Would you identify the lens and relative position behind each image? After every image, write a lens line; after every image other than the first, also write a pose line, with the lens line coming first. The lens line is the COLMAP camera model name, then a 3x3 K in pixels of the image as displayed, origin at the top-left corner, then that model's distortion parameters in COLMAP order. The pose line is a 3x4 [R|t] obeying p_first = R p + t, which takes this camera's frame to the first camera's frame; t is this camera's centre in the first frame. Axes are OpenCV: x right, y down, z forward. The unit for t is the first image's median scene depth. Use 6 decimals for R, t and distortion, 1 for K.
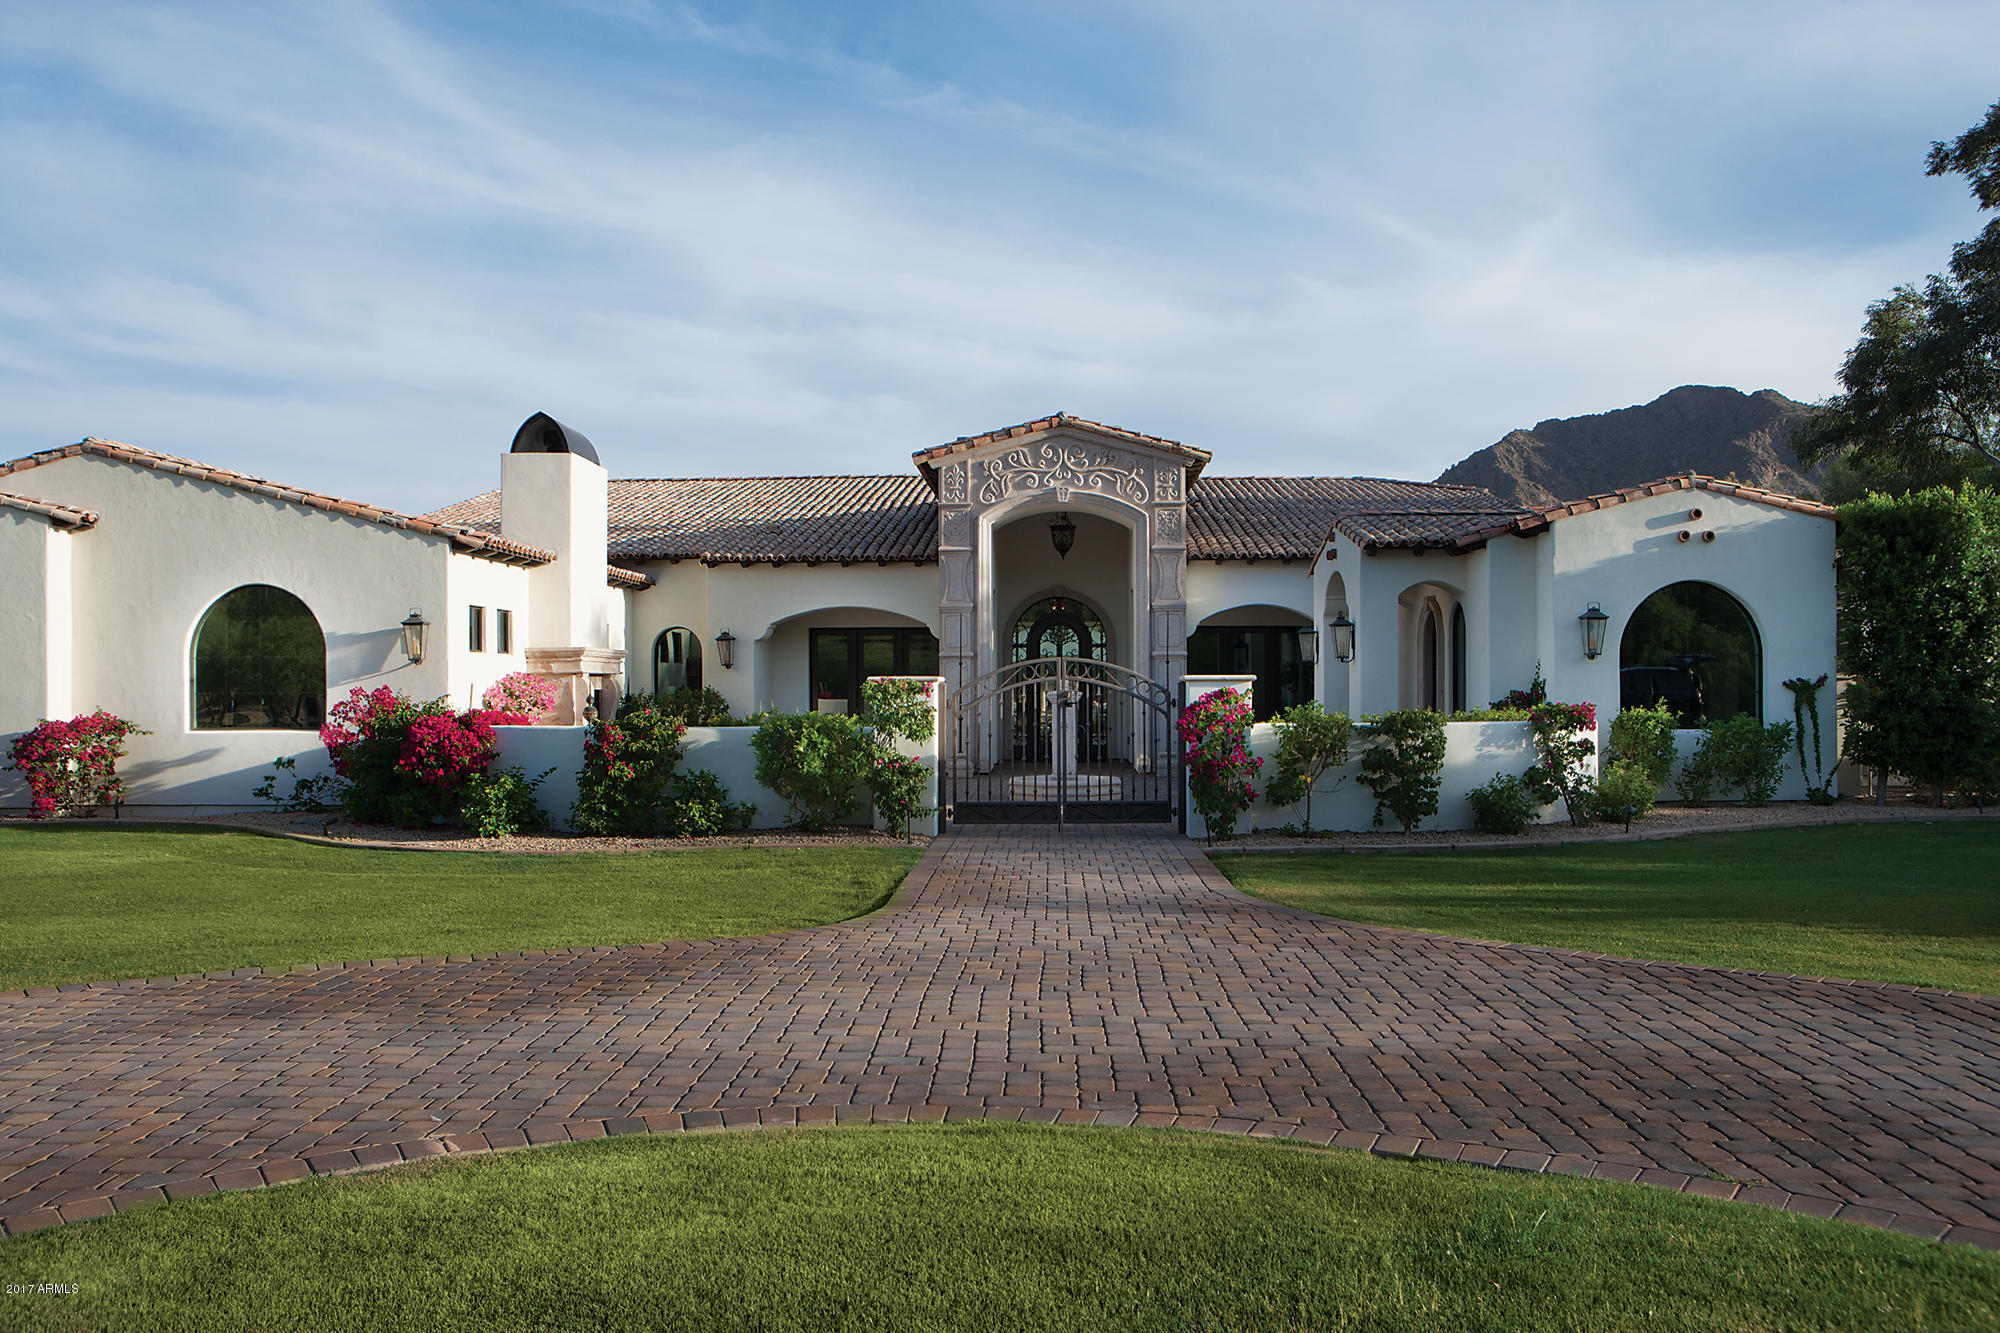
lens RADIAL K [[1496.5, 0, 1007.1], [0, 1496.5, 702.8], [0, 0, 1]] dist [-0.123780, 0.096654]
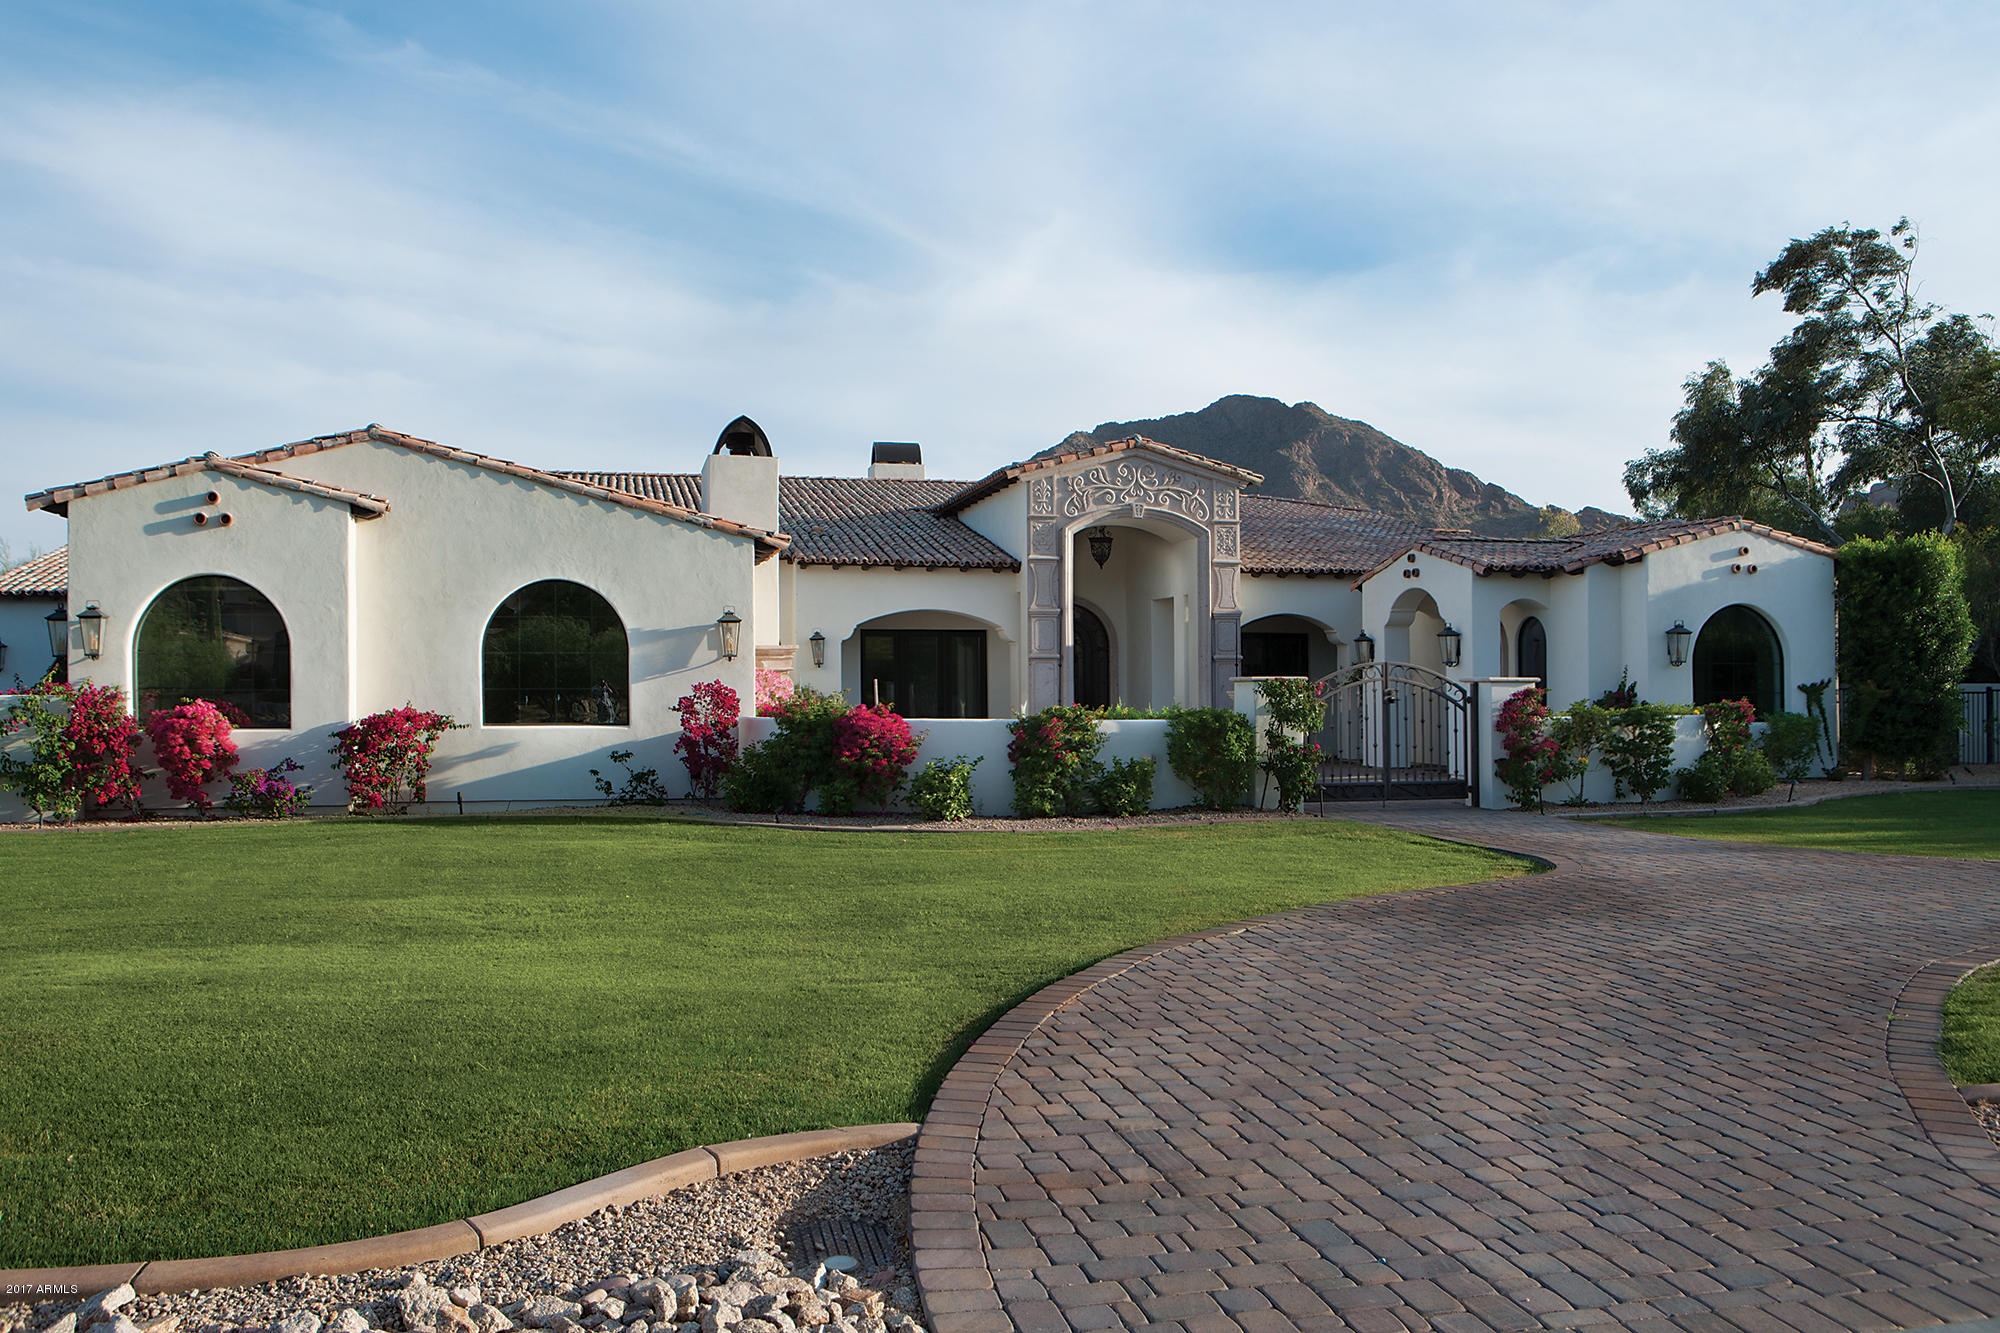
lens RADIAL K [[1534.9, 0, 932.7], [0, 1534.9, 698.1], [0, 0, 1]] dist [-0.125675, 0.081929]
pose [[0.968985, 0.002224, 0.247111, -0.523516], [-0.001721, 0.999996, -0.002252, 0.001870], [-0.247115, 0.001757, 0.968984, -0.070731]]
